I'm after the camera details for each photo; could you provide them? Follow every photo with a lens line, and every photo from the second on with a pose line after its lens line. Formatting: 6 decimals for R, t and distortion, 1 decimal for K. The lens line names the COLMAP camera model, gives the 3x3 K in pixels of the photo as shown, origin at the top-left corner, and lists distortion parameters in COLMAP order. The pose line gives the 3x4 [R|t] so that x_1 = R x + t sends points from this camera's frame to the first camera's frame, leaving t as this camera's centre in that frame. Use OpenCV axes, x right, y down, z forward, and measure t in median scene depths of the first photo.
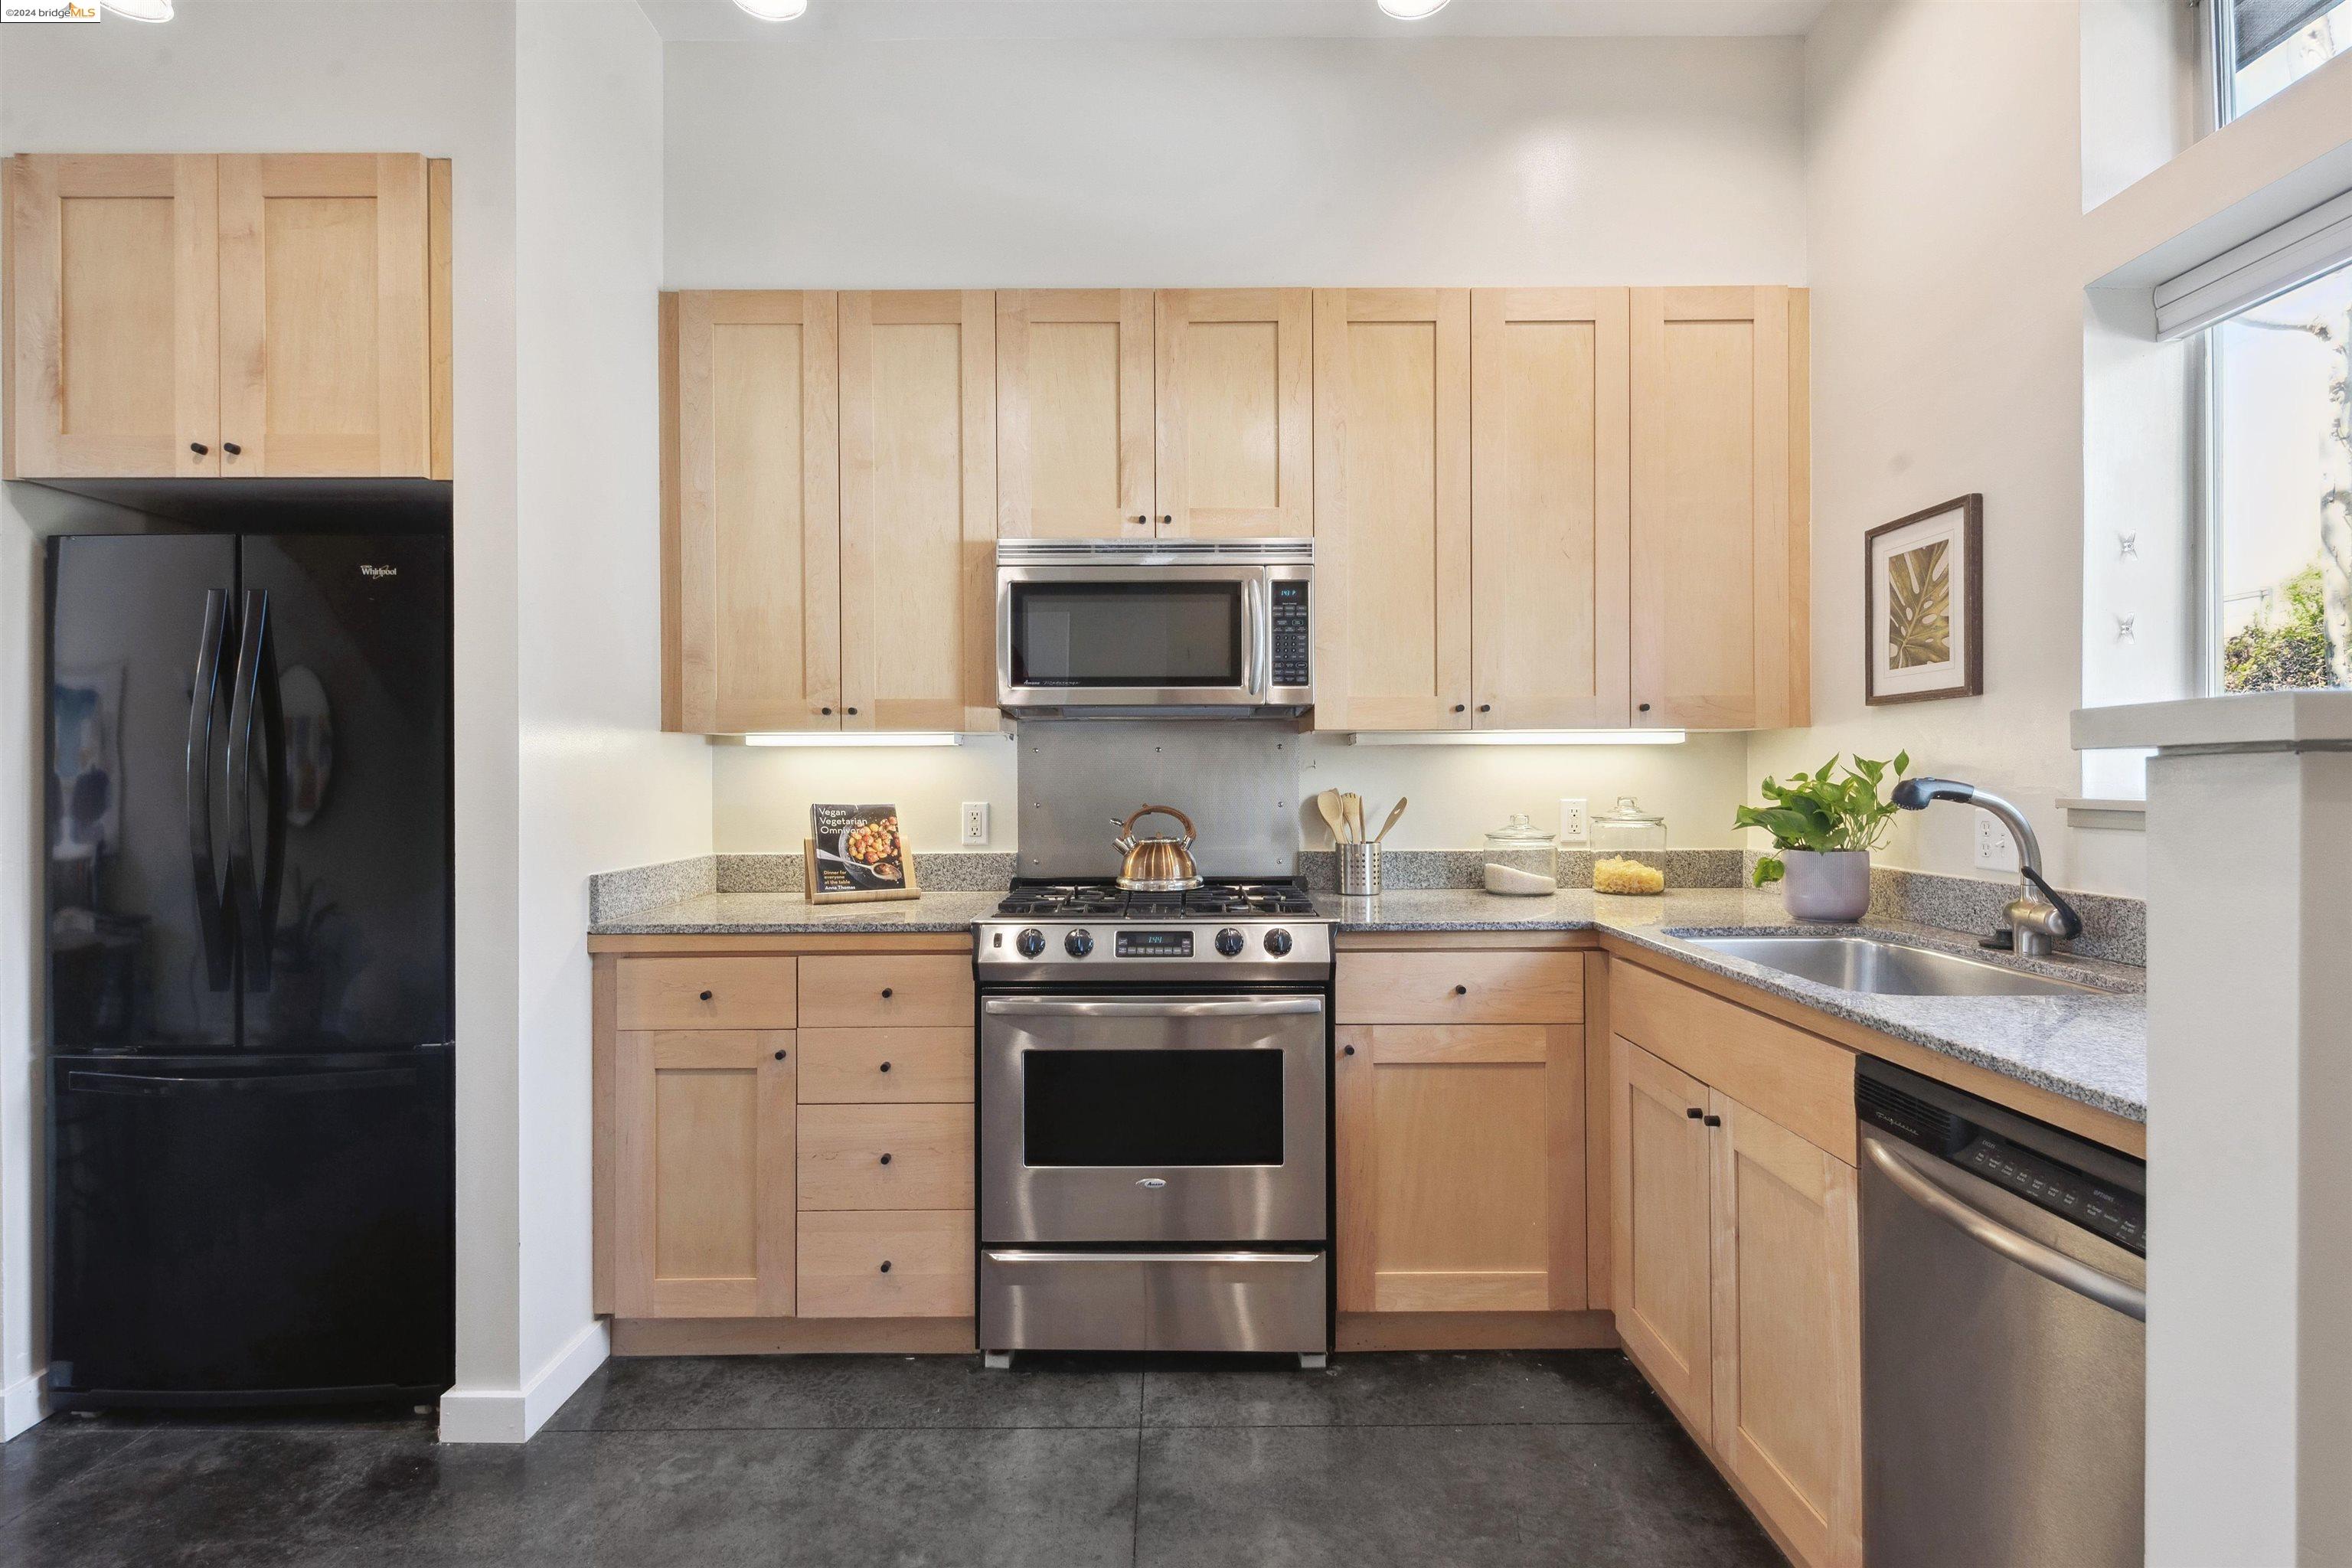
lens RADIAL K [[1133.3, 0, 1178.9], [0, 1133.3, 773.6], [0, 0, 1]] dist [0.012408, -0.006388]
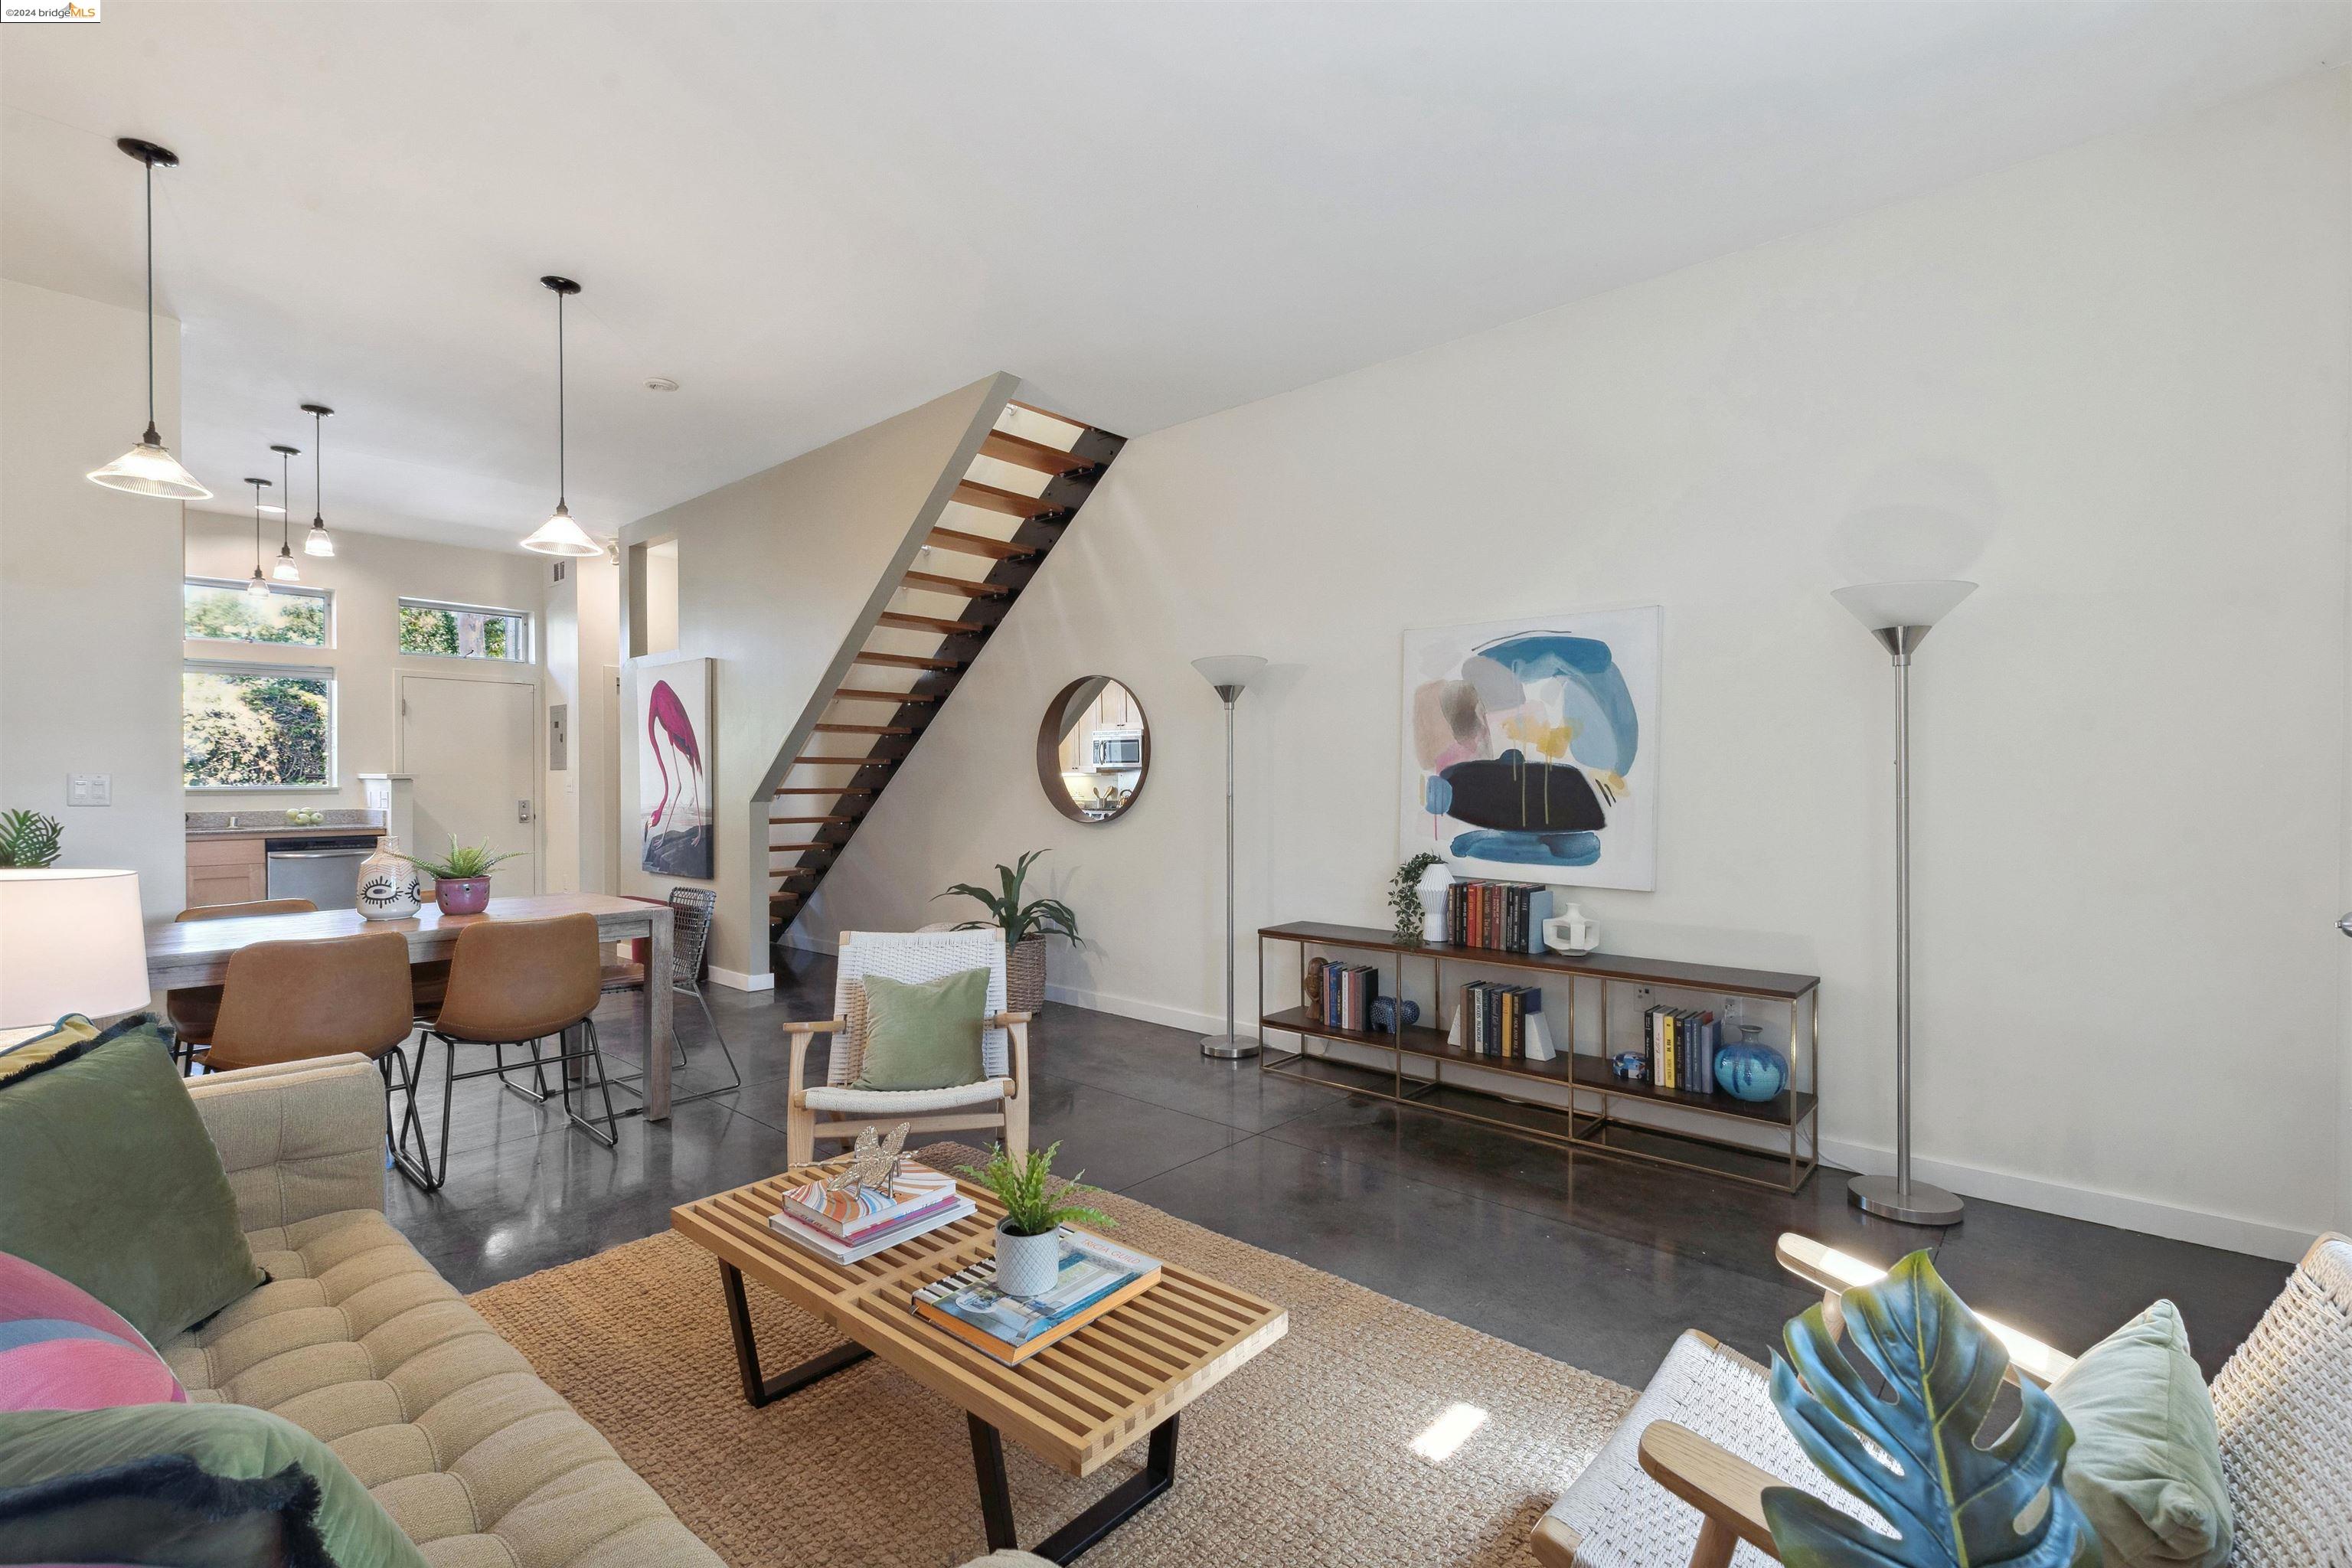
lens RADIAL K [[1020.1, 0, 1166.6], [0, 1020.1, 794.4], [0, 0, 1]] dist [0.009928, -0.004834]
pose [[-0.744216, -0.004851, 0.667921, -3.227238], [0.004700, 0.999911, 0.012499, 0.011734], [-0.667922, 0.012442, -0.744127, 1.043289]]
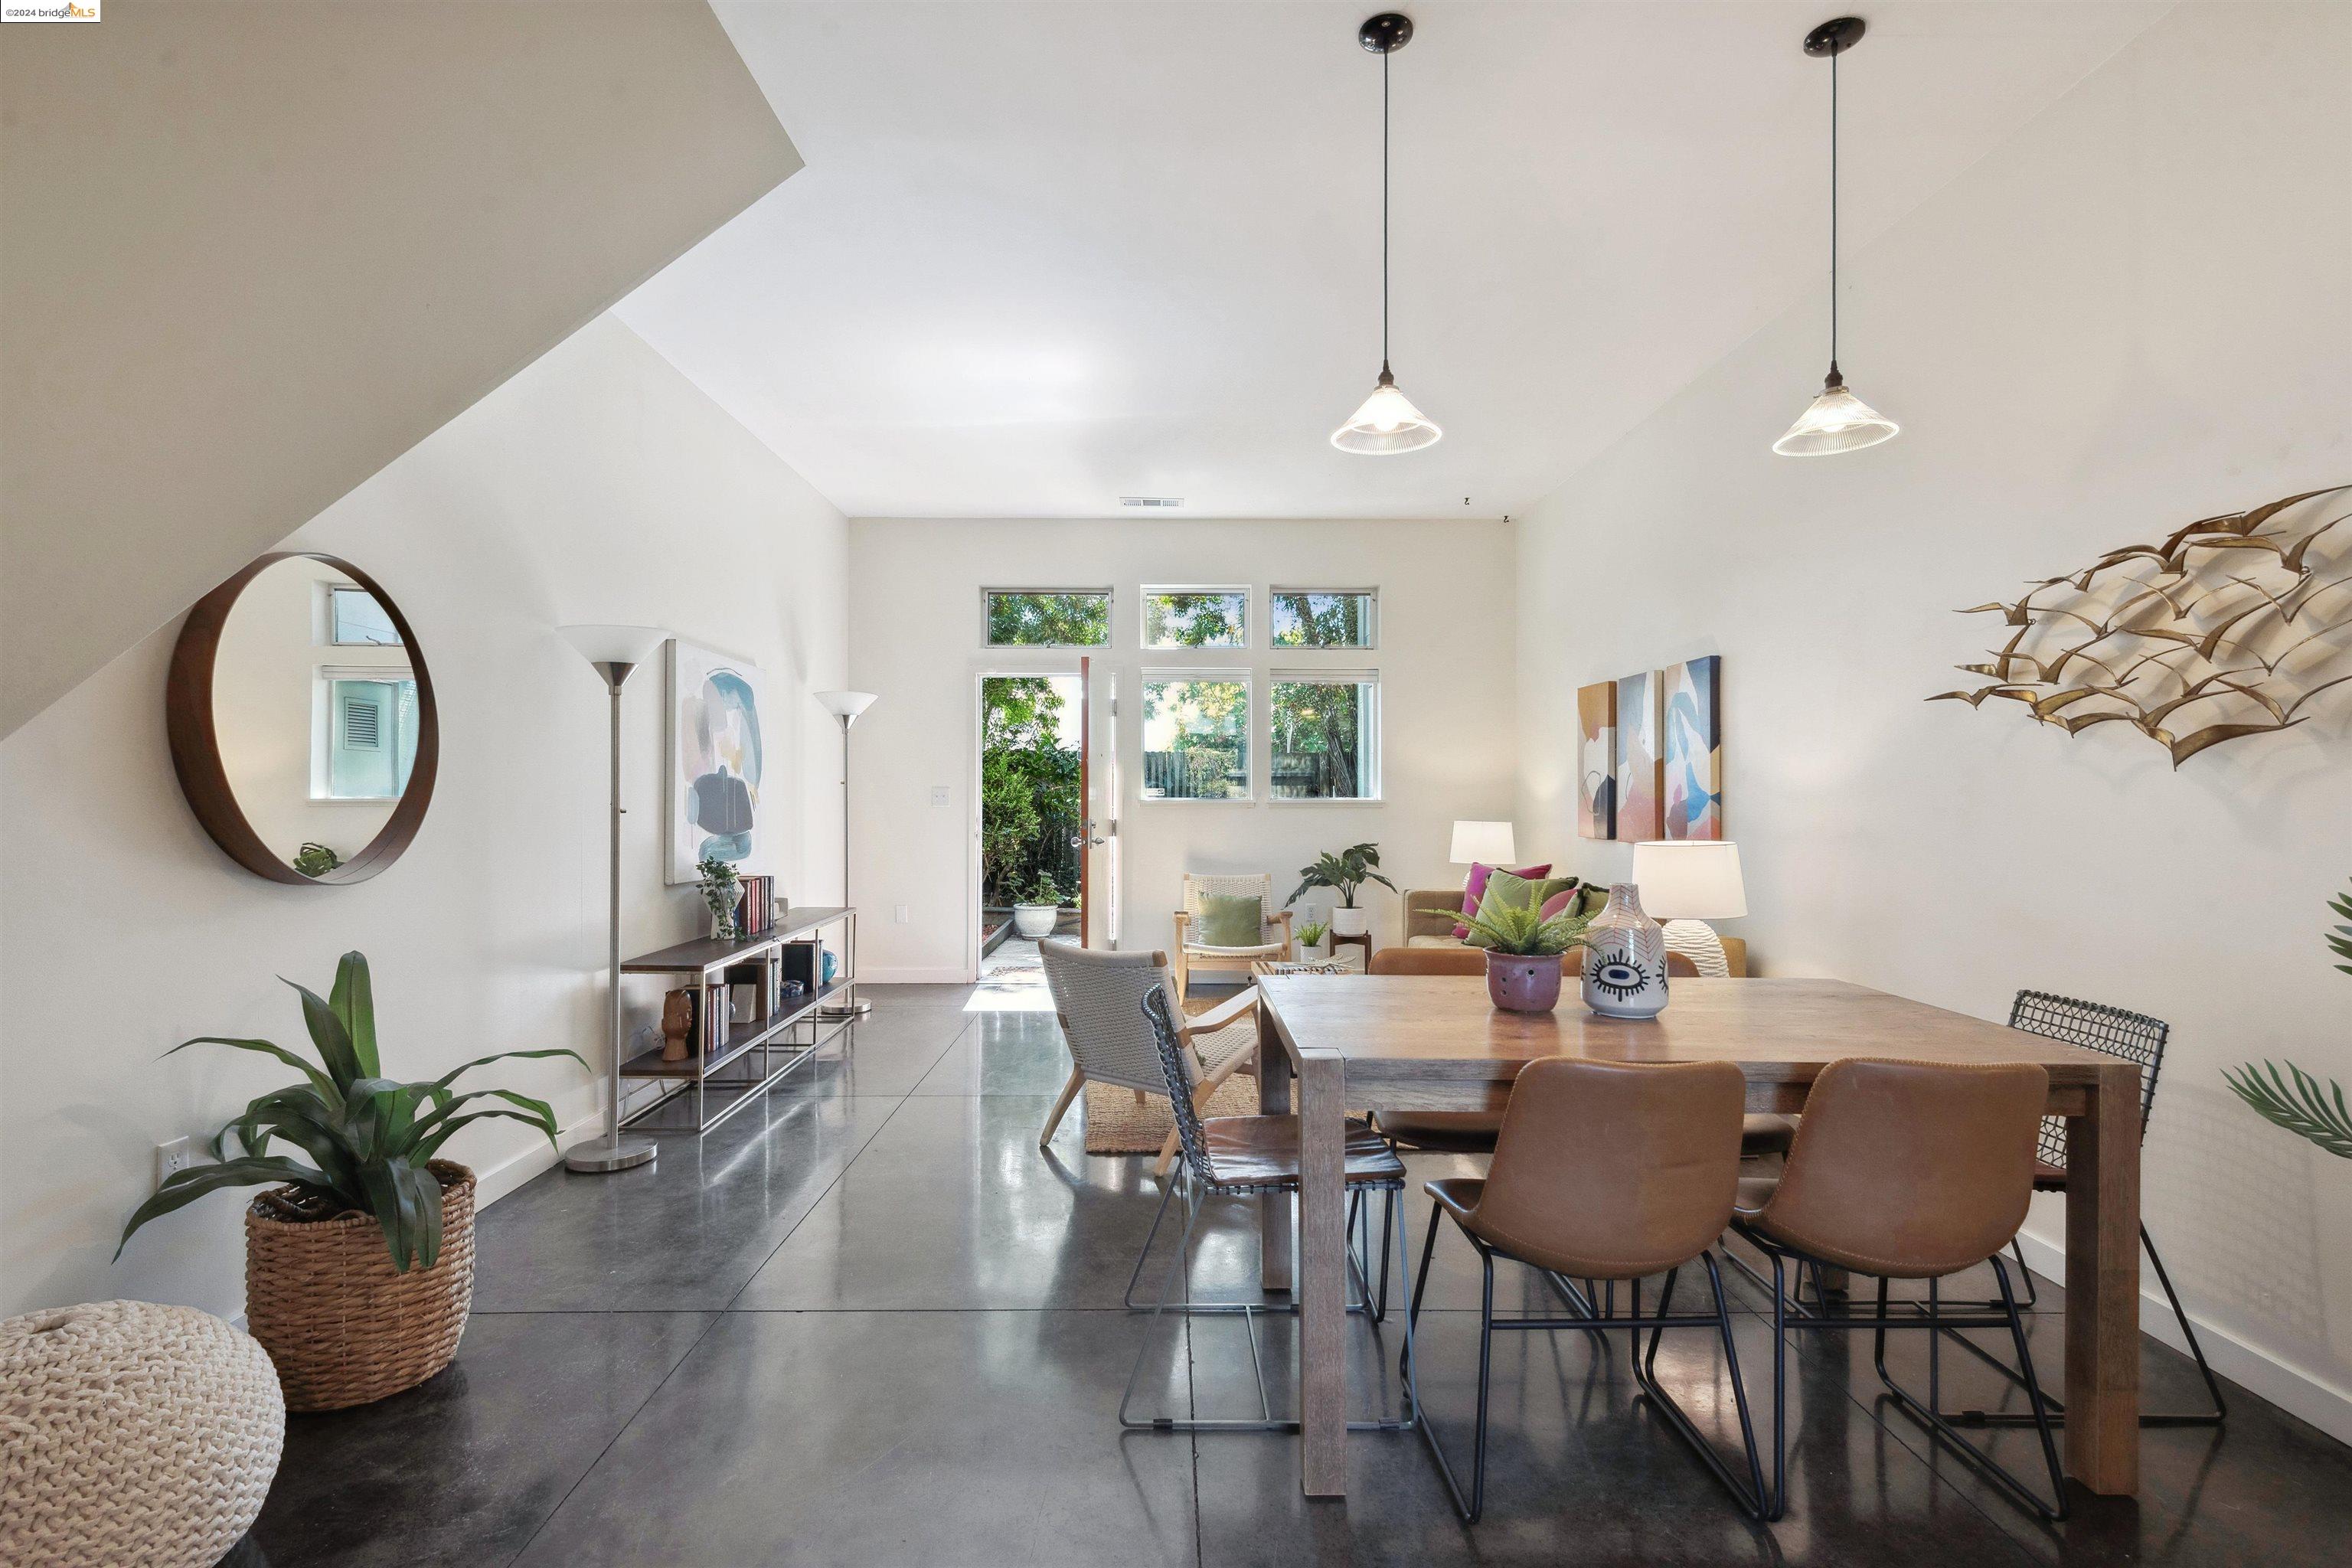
lens RADIAL K [[1094.9, 0, 1173.1], [0, 1094.9, 781.7], [0, 0, 1]] dist [0.012956, 0.000814]
pose [[0.002657, -0.006742, -0.999974, -0.501183], [-0.003306, 0.999972, -0.006751, 0.004494], [0.999991, 0.003324, 0.002635, 0.317024]]
